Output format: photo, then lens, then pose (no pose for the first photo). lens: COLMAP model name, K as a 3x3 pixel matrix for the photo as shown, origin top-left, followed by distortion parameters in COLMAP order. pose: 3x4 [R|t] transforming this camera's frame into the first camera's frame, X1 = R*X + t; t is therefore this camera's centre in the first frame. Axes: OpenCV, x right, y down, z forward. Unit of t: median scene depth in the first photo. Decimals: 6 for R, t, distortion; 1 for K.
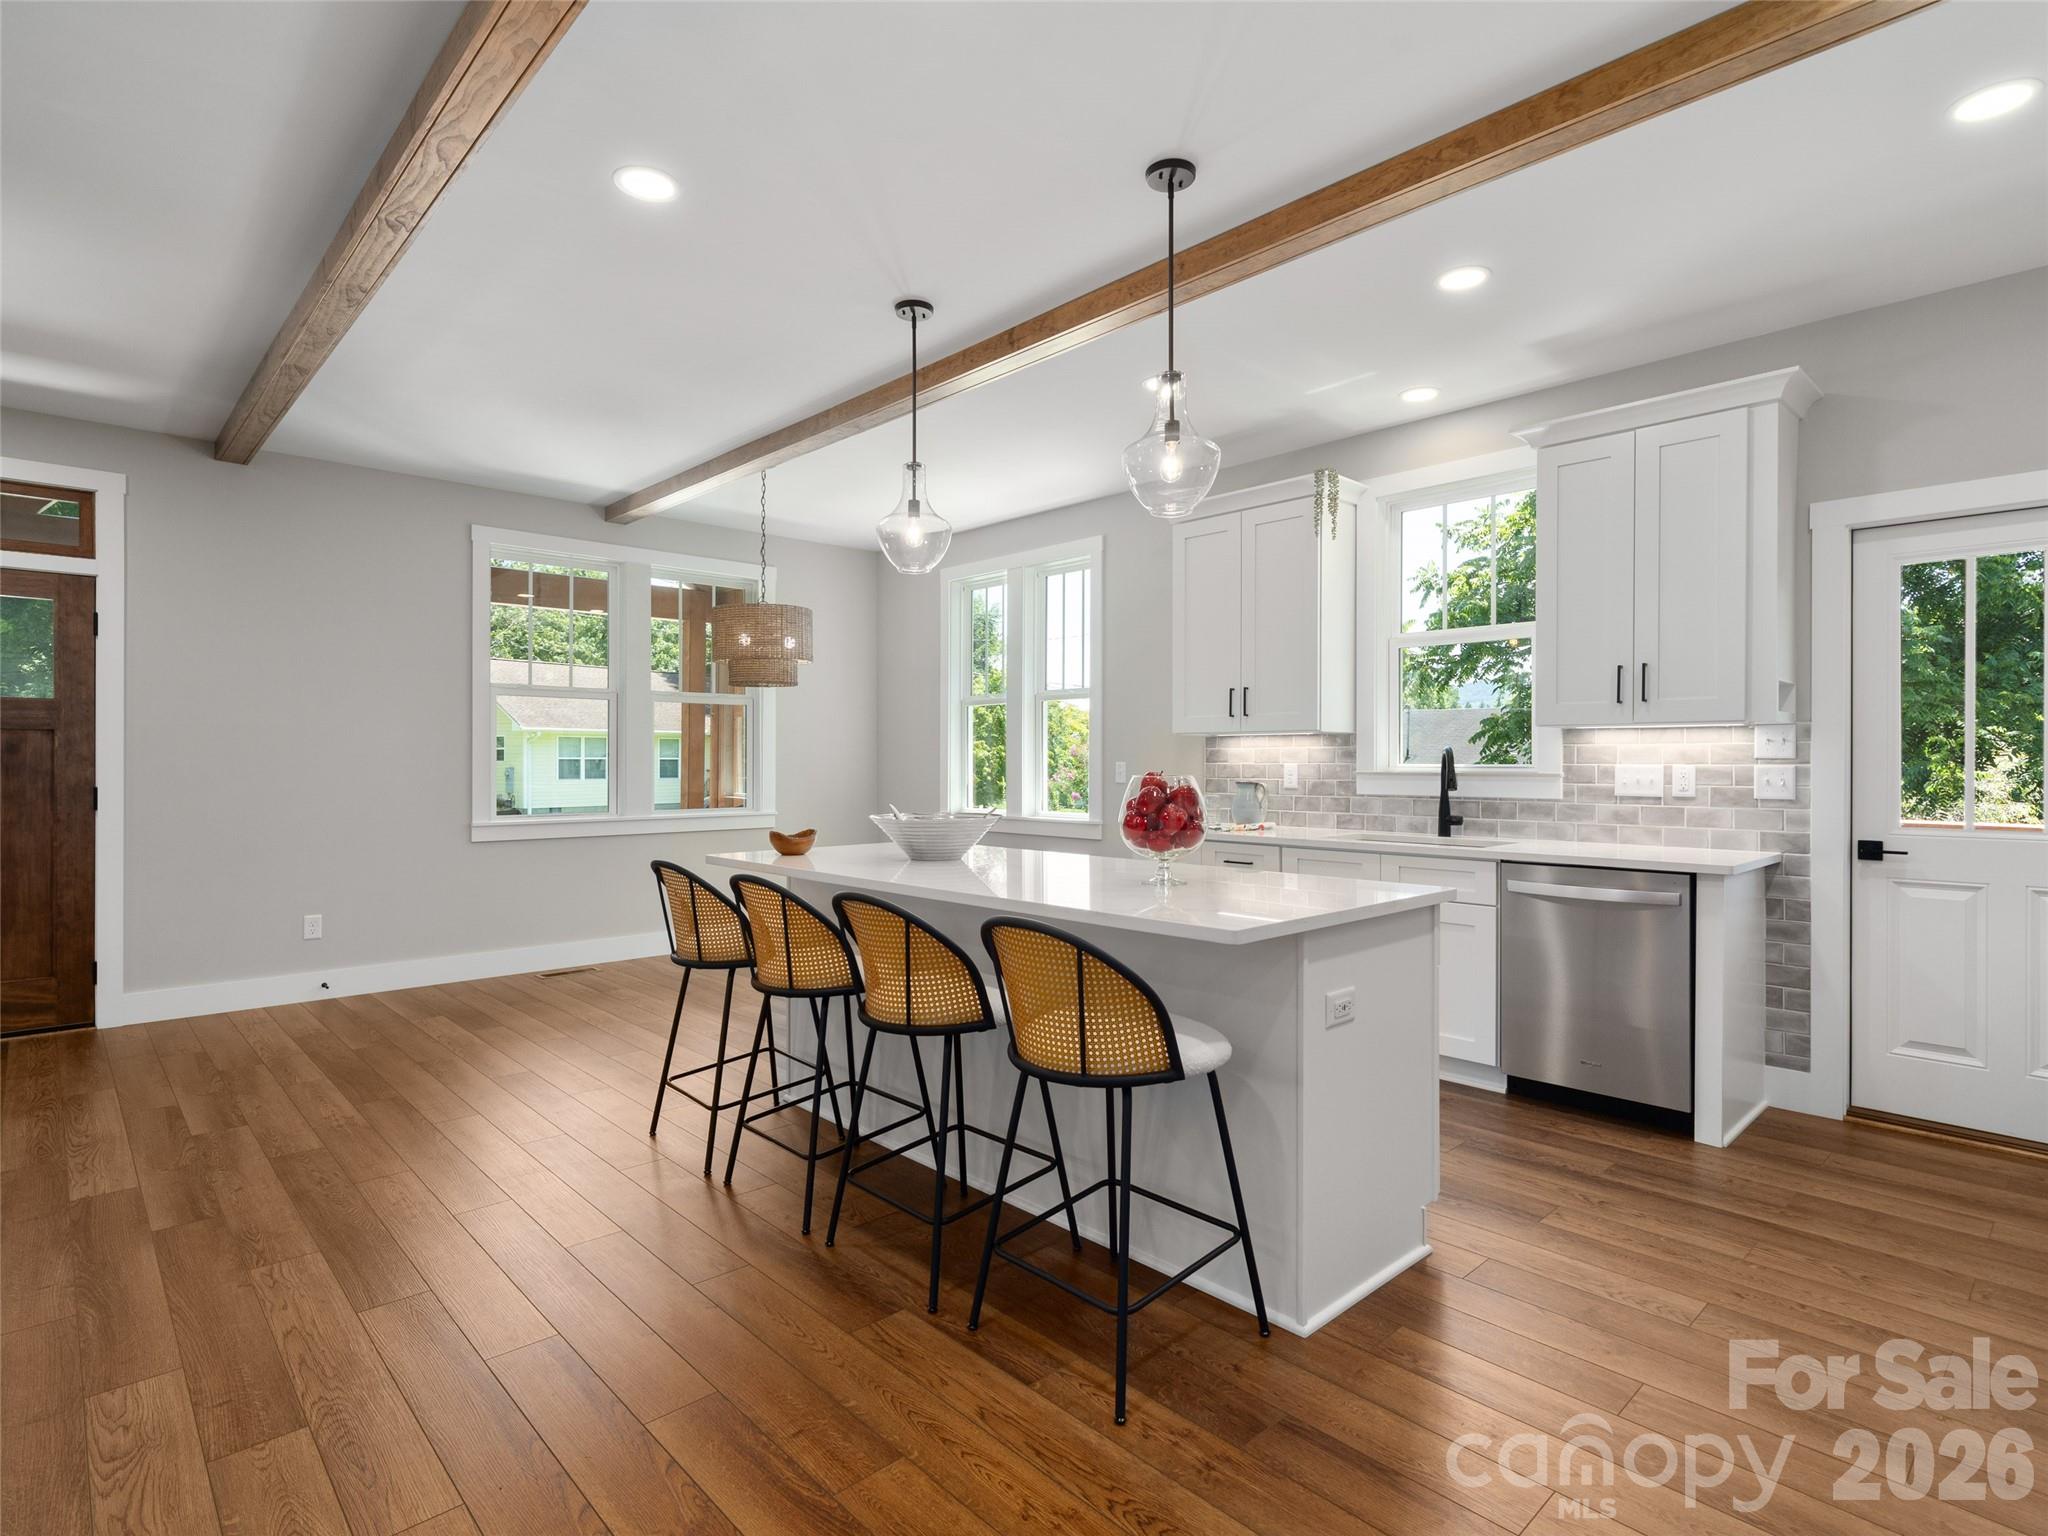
lens RADIAL K [[1042.1, 0, 1024.1], [0, 1042.1, 760.6], [0, 0, 1]] dist [-0.003790, 0.001243]
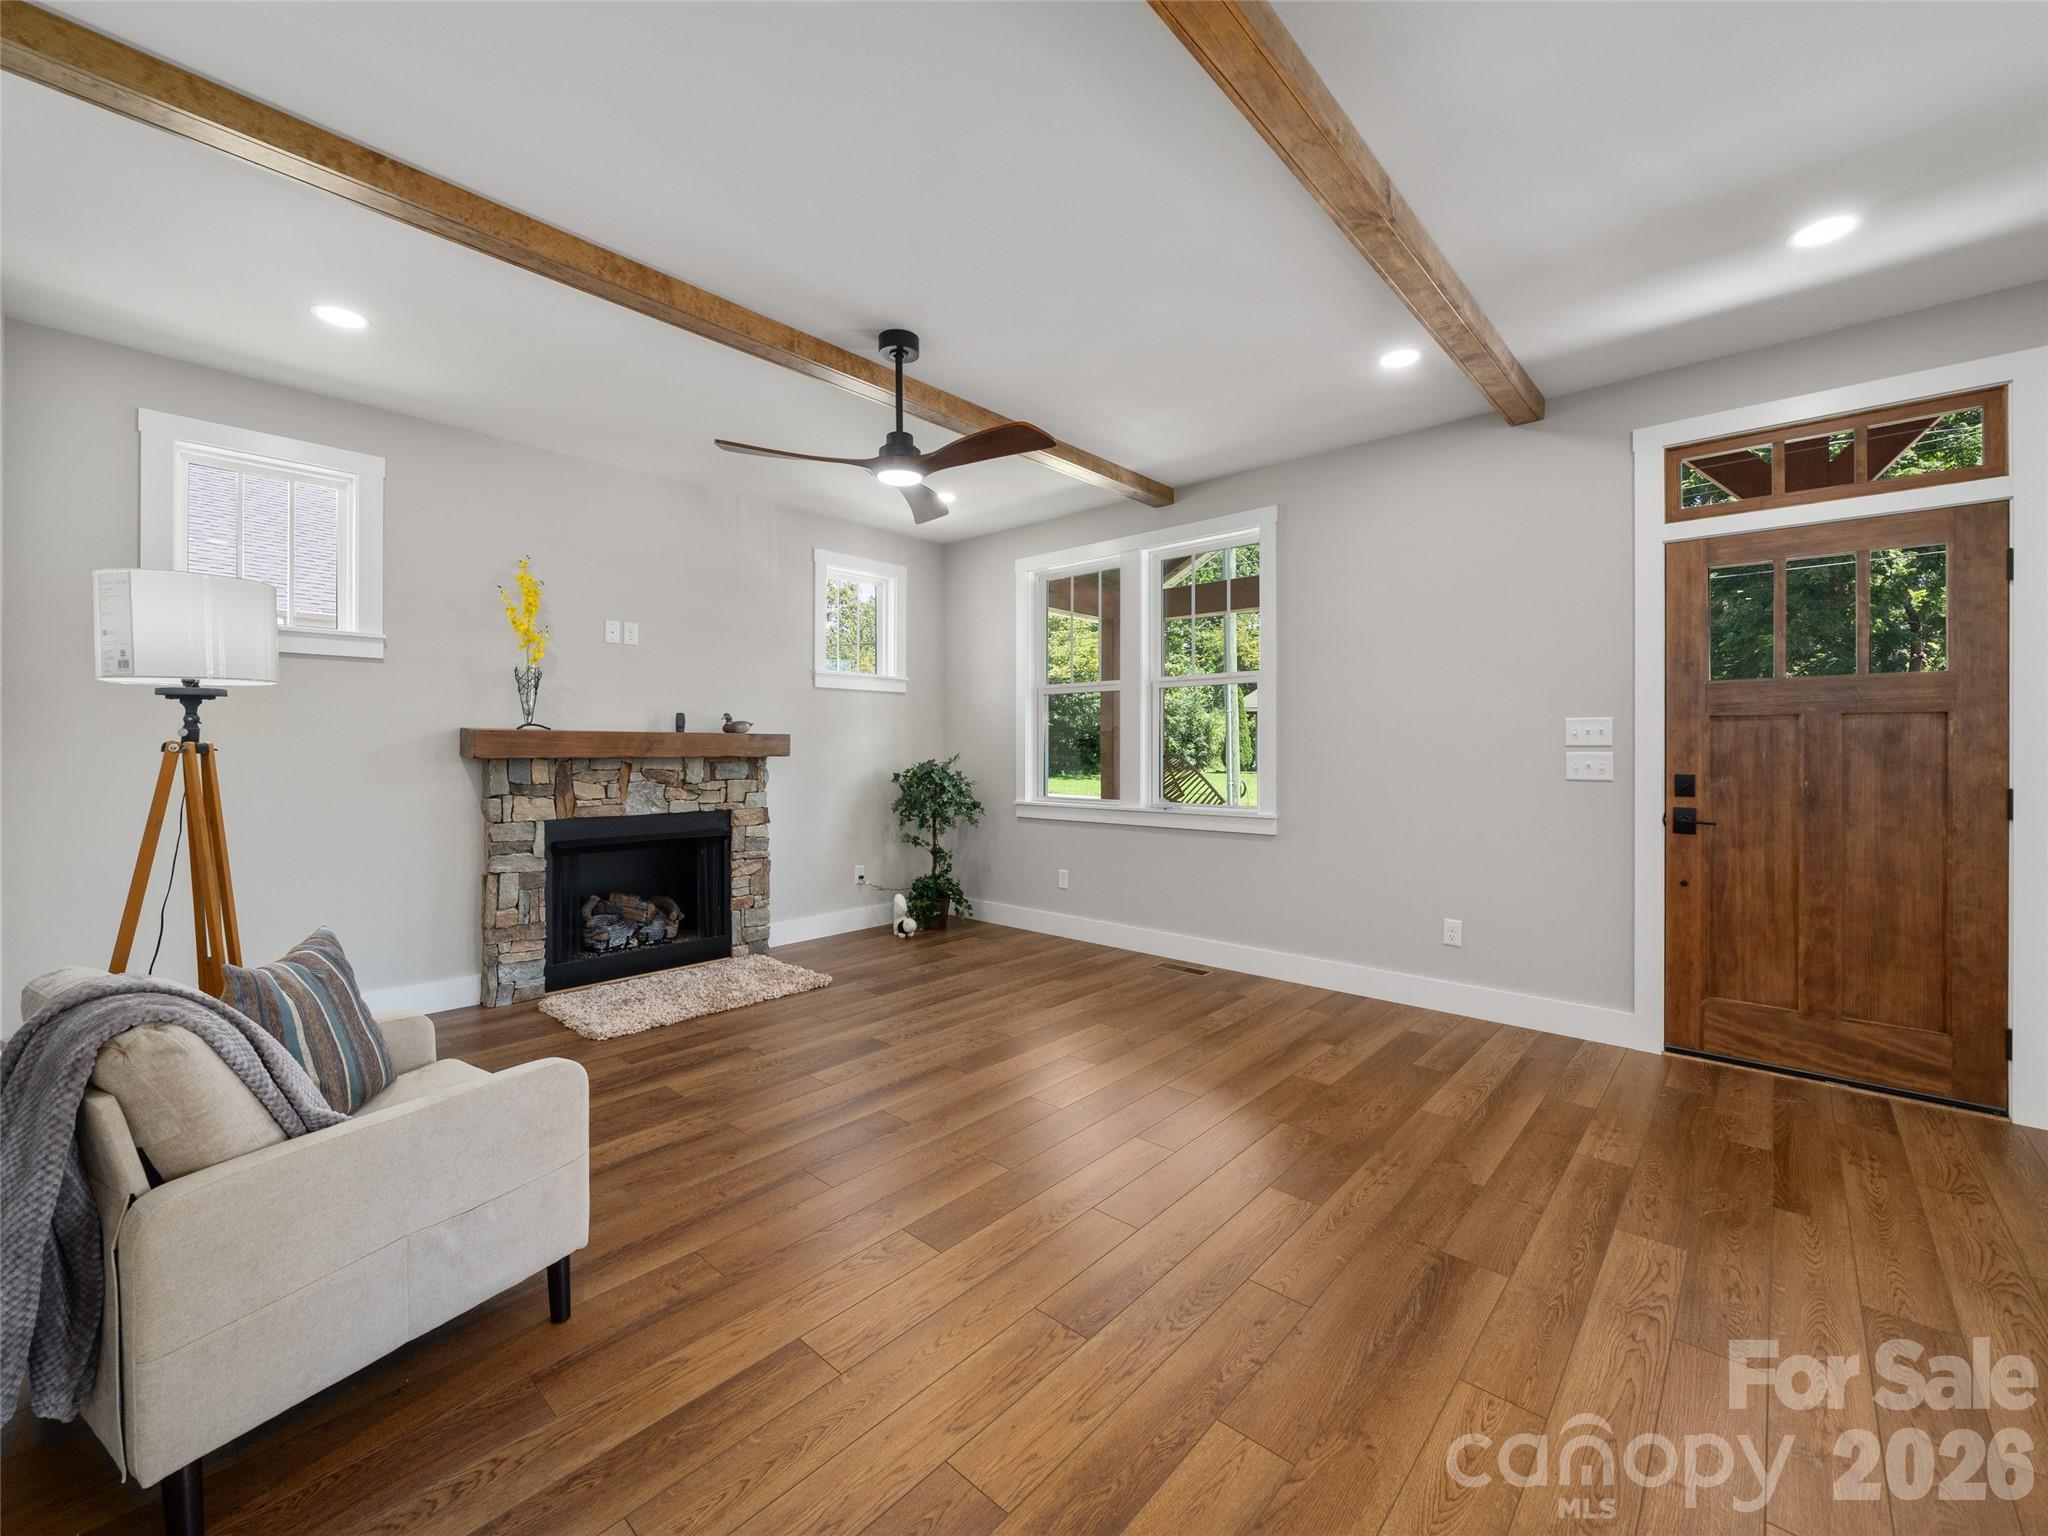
lens RADIAL K [[833.8, 0, 1023.2], [0, 833.8, 748.1], [0, 0, 1]] dist [-0.003927, -0.000676]
pose [[0.069718, -0.002450, -0.997564, -0.376285], [-0.000039, 0.999997, -0.002459, -0.001572], [0.997567, 0.000210, 0.069717, 0.280869]]
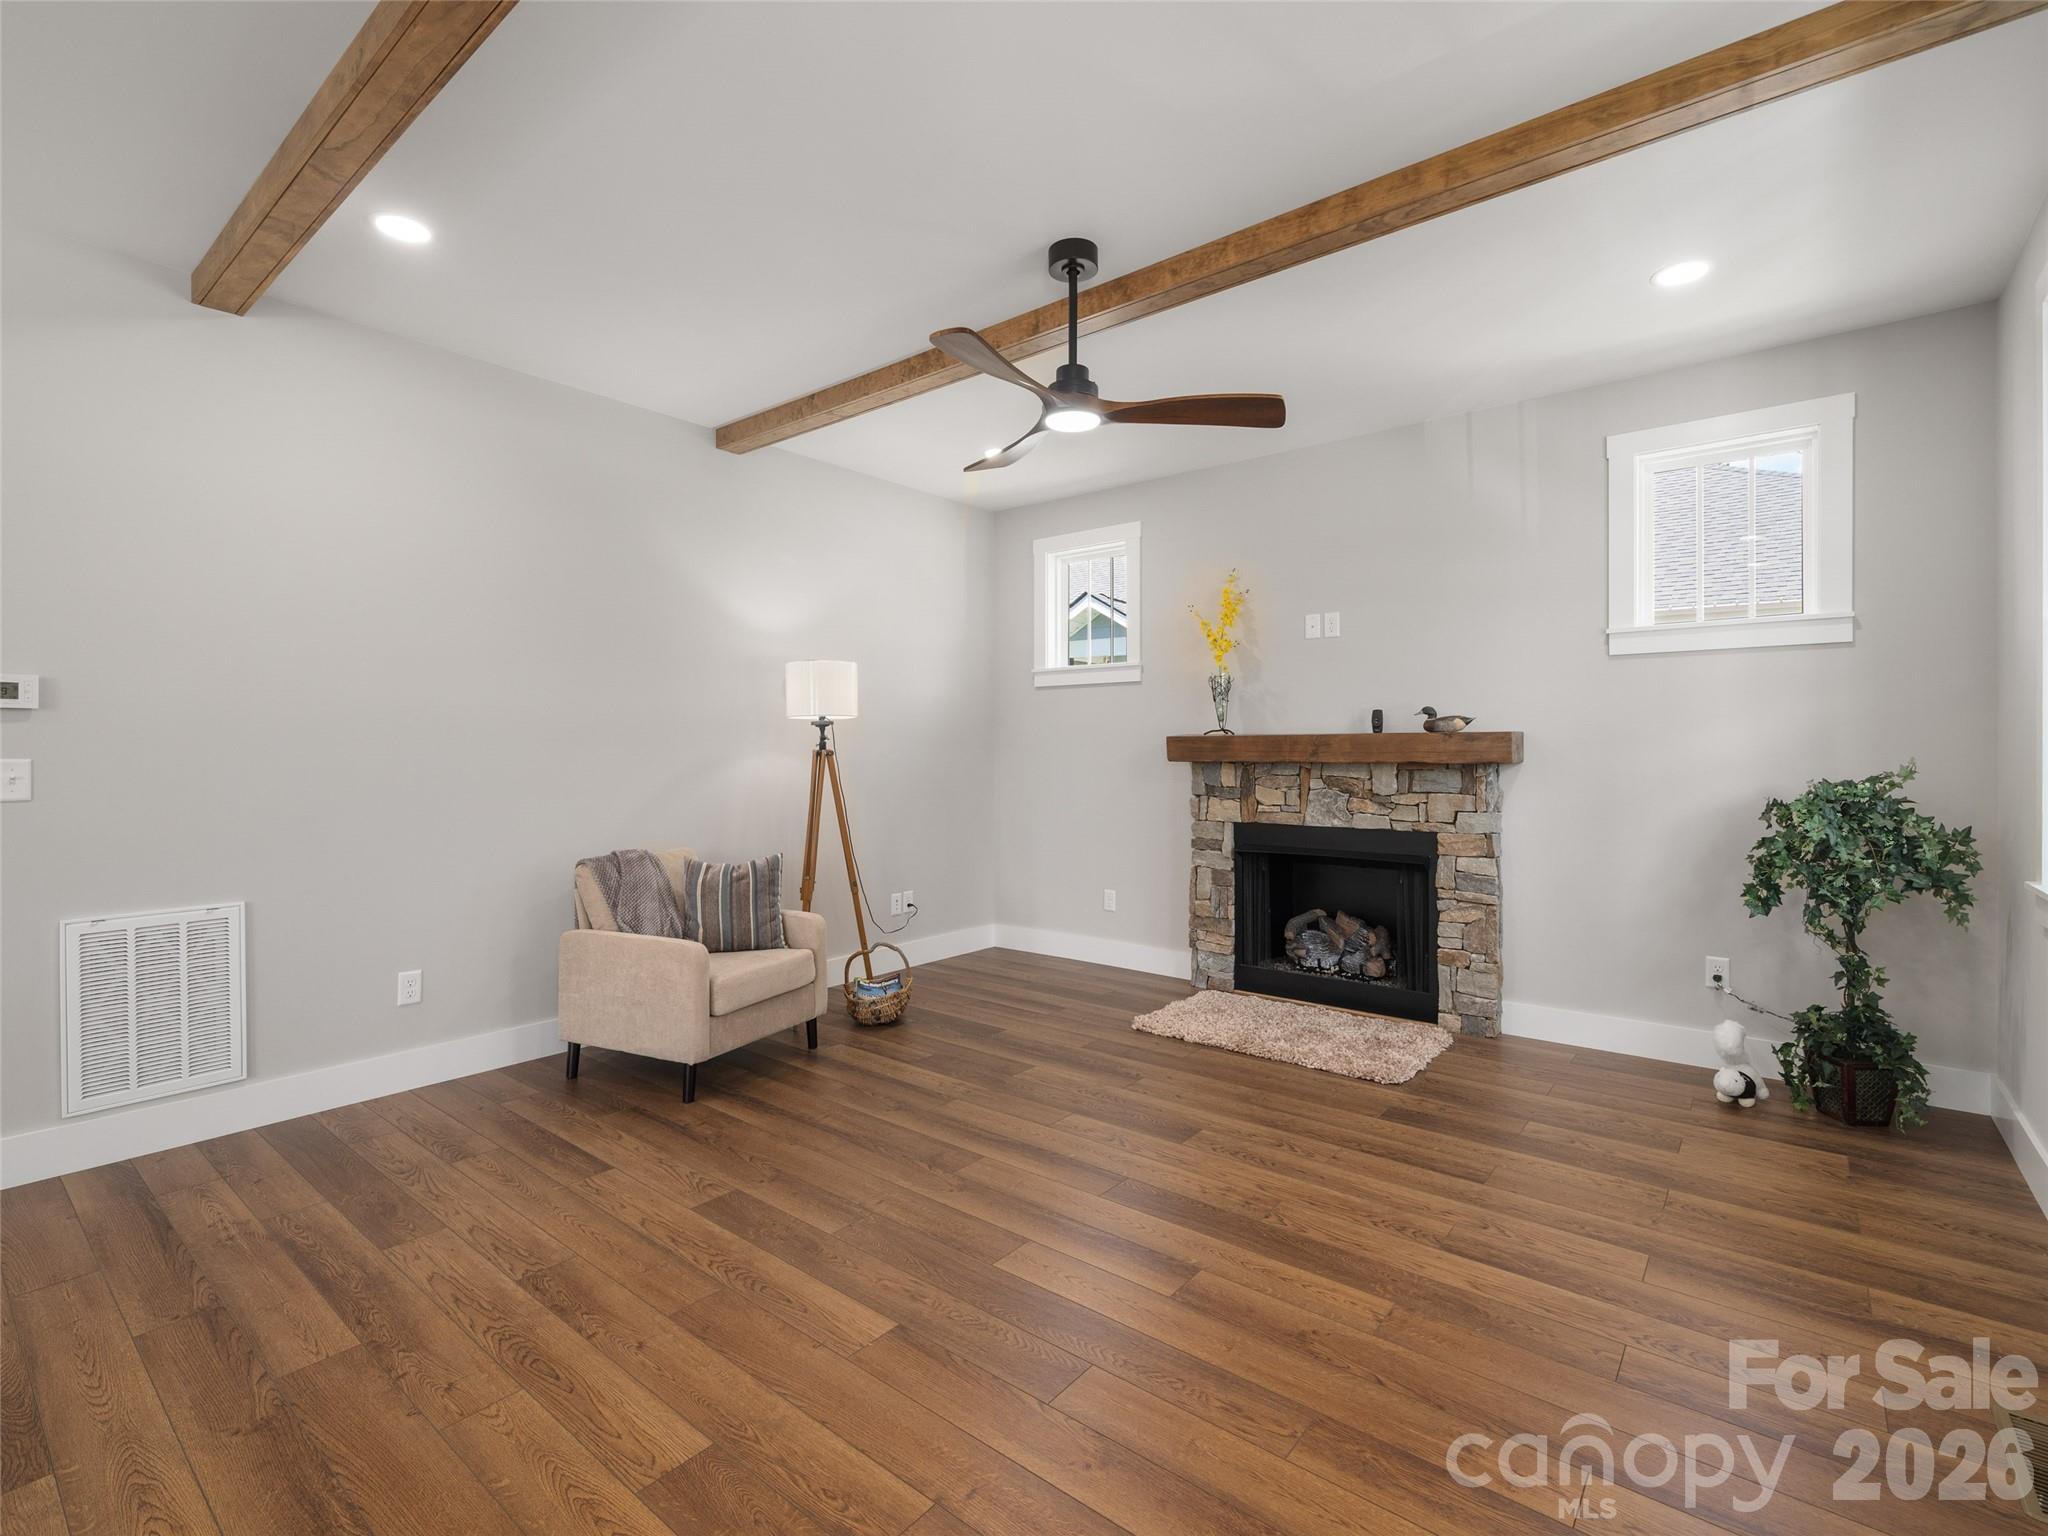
lens RADIAL K [[949.1, 0, 1028.8], [0, 949.1, 749.3], [0, 0, 1]] dist [-0.000487, 0.001264]
pose [[-0.991612, -0.001465, -0.129239, -0.950791], [-0.001043, 0.999994, -0.003327, -0.002967], [0.129243, -0.003164, -0.991608, 0.852835]]
